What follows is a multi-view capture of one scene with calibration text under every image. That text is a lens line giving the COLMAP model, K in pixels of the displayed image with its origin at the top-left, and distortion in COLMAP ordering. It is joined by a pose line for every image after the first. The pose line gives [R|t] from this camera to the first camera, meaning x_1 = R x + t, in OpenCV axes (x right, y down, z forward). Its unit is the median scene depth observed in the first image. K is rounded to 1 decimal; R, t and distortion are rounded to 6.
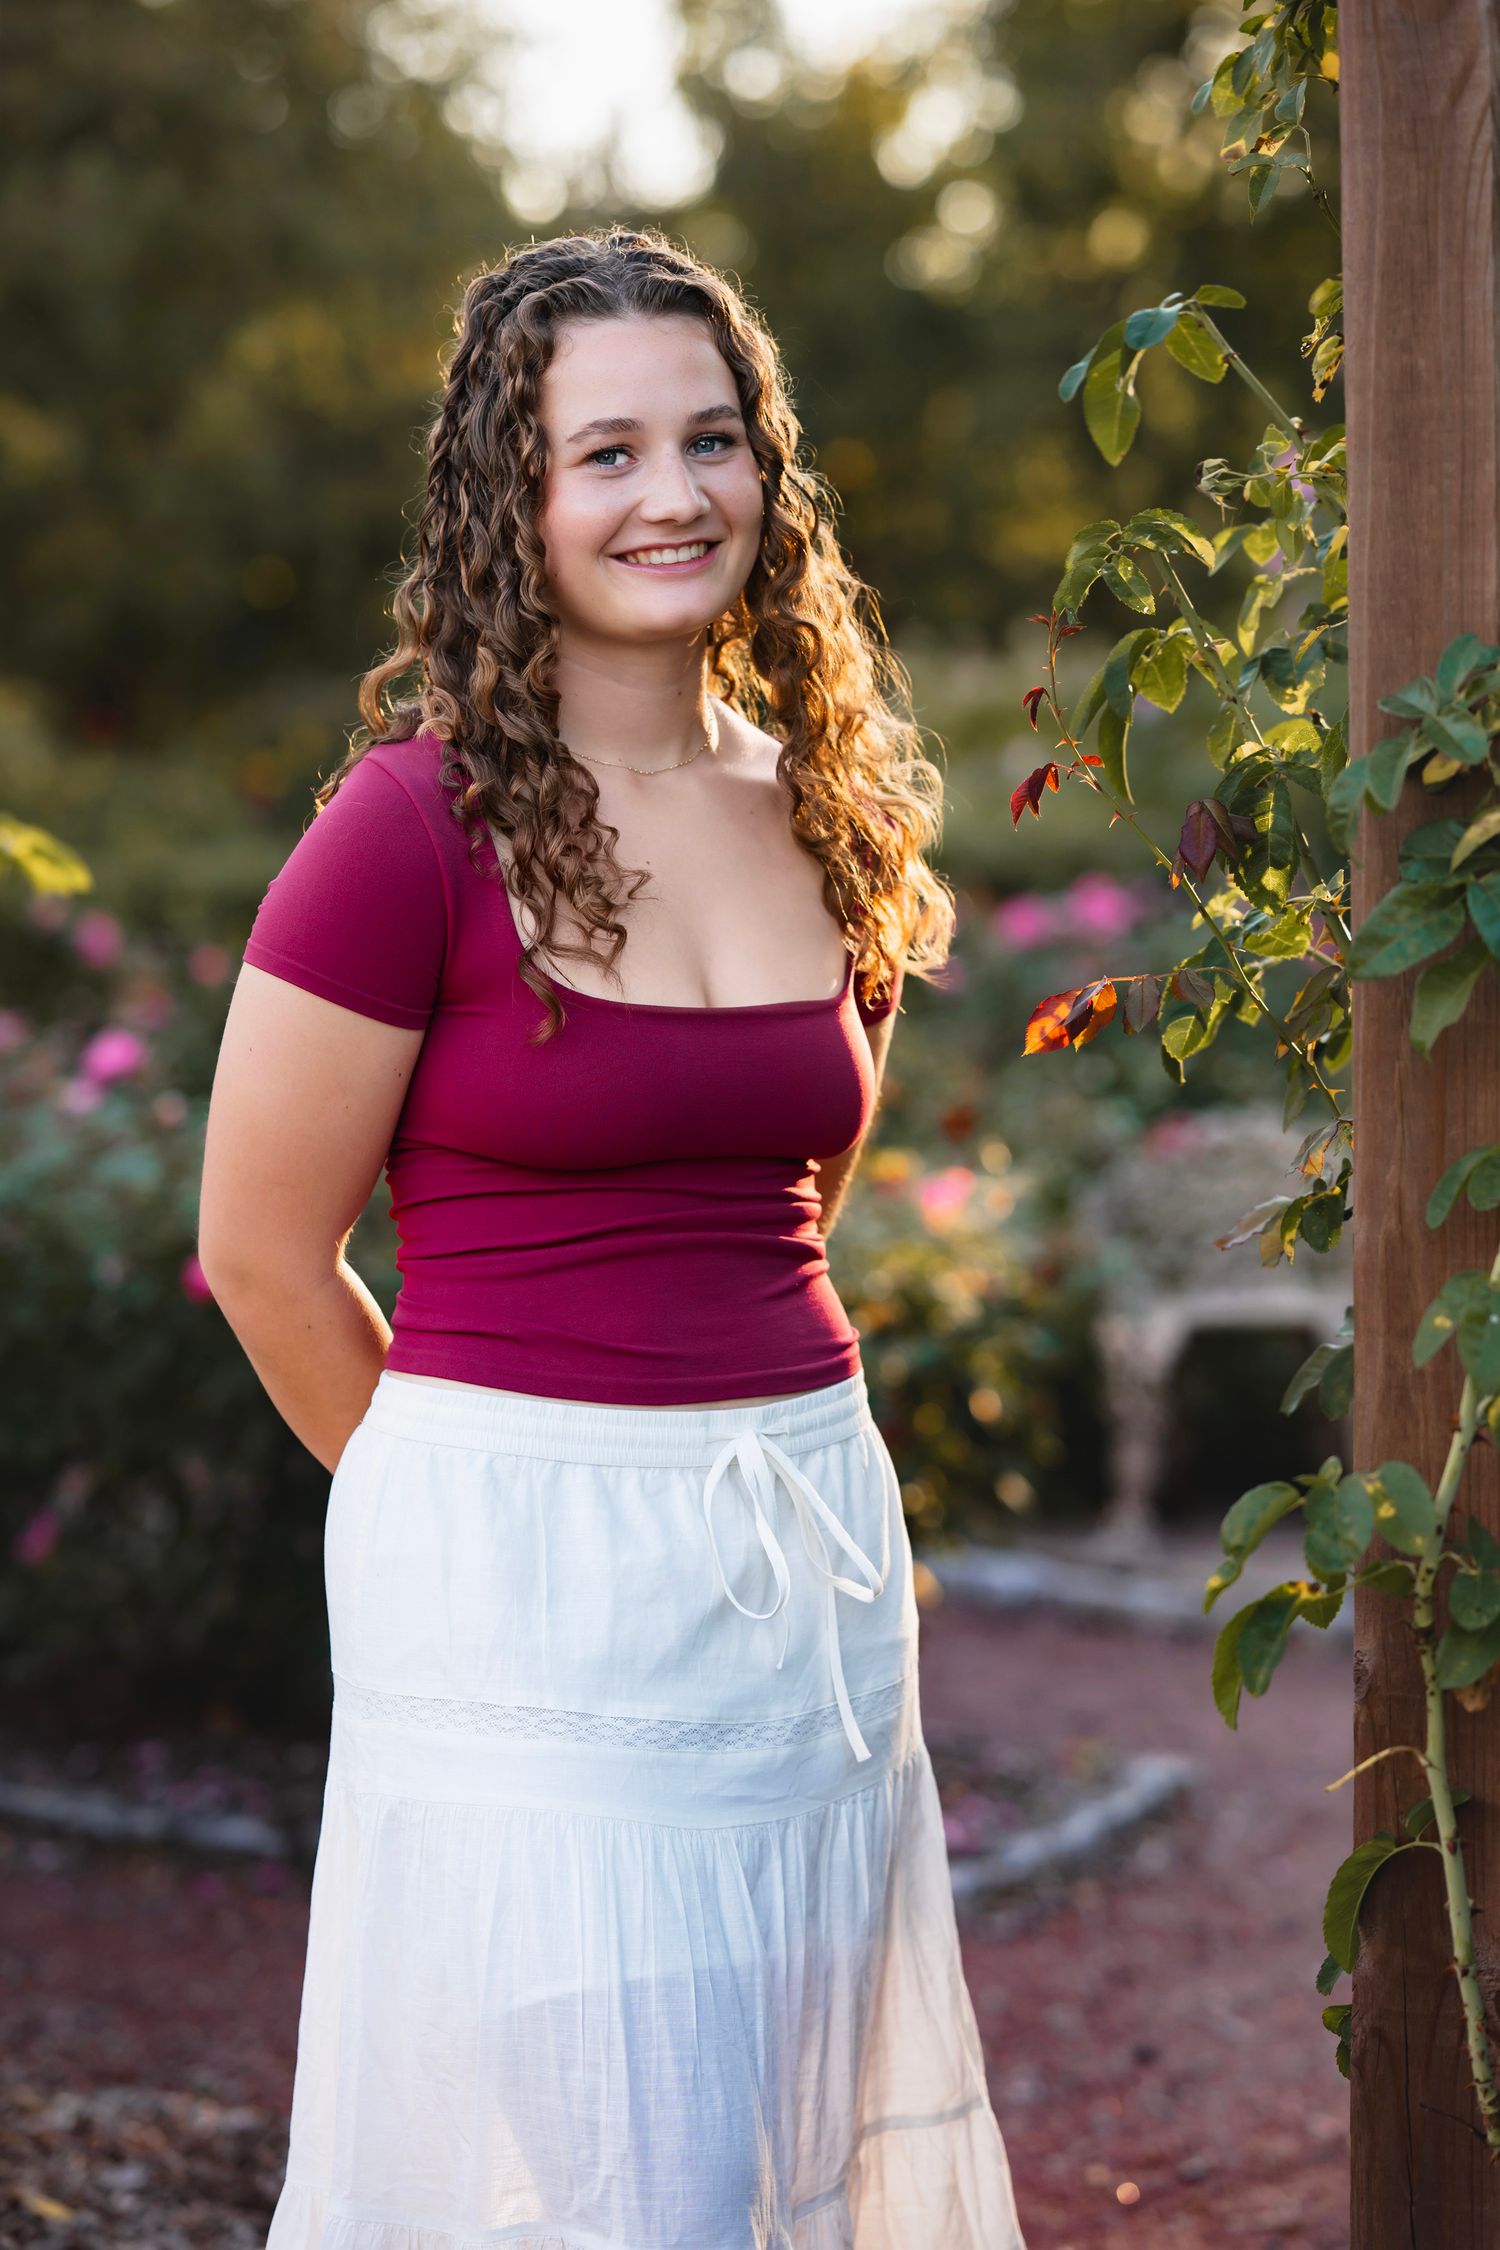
lens RADIAL K [[5565.3, 0, 928.9], [0, 5565.3, 1119.8], [0, 0, 1]] dist [0.108893, -1.636755]
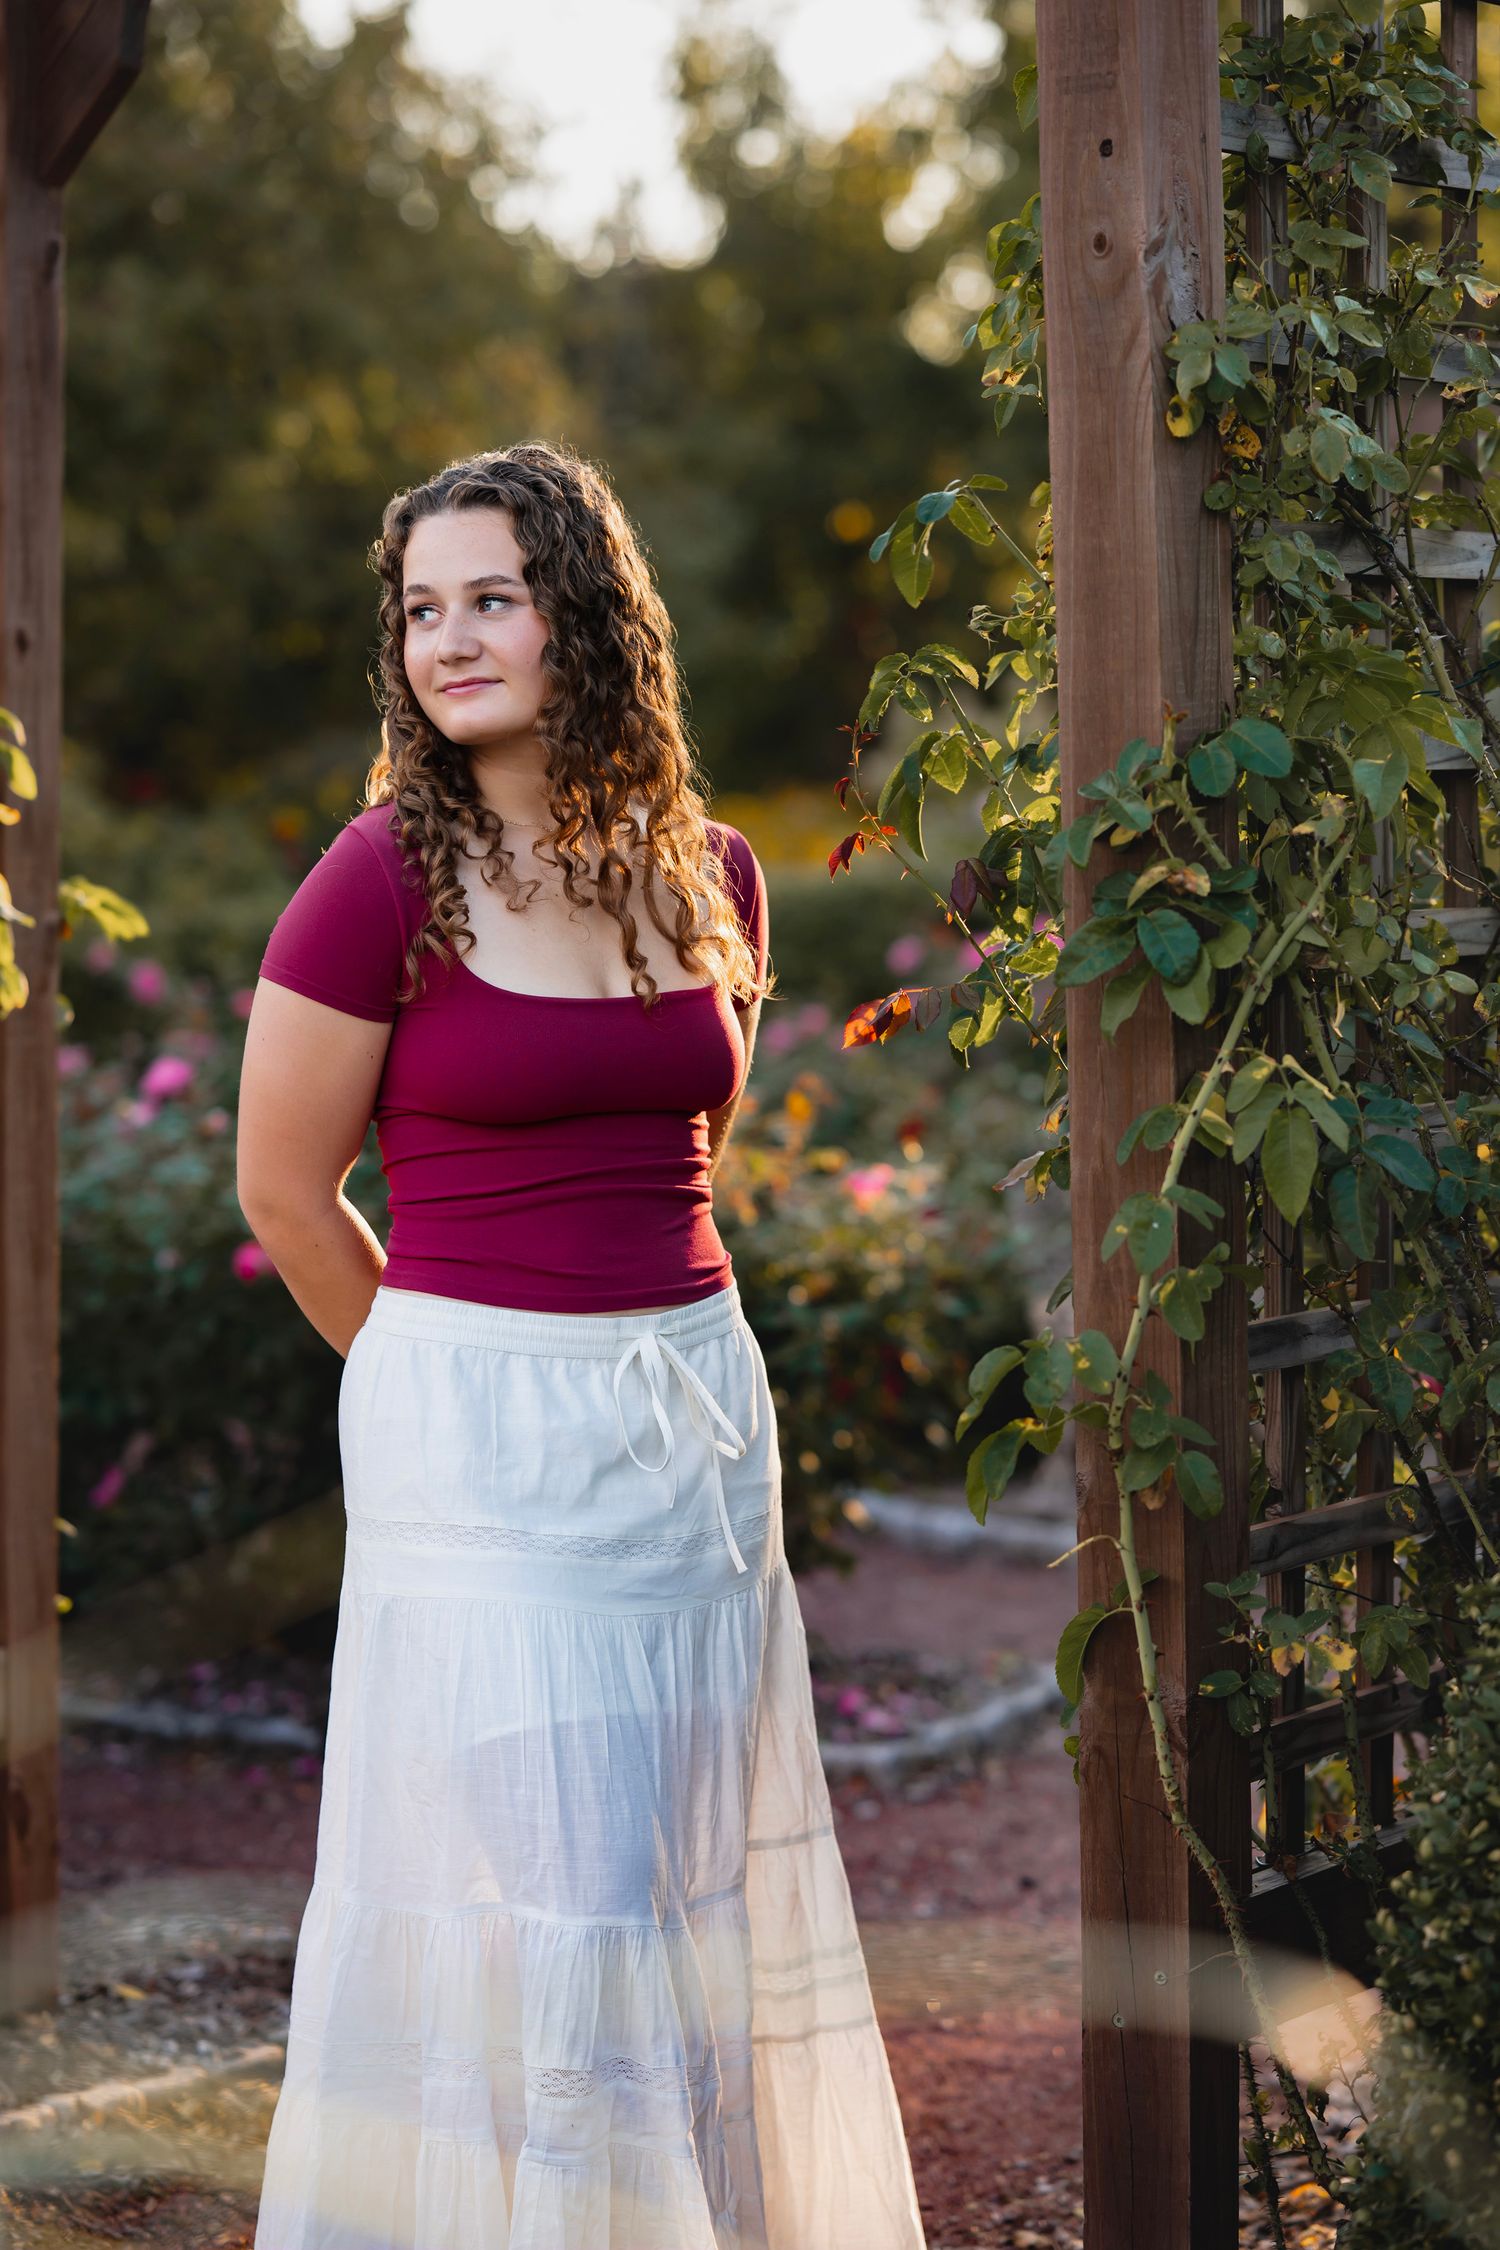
lens RADIAL K [[5480.1, 0, 822.3], [0, 5480.1, 1117.4], [0, 0, 1]] dist [0.054387, 0.402788]
pose [[0.999598, -0.013990, -0.024676, 0.045188], [0.013843, 0.999885, -0.006114, 0.013663], [0.024758, 0.005770, 0.999677, -0.340283]]
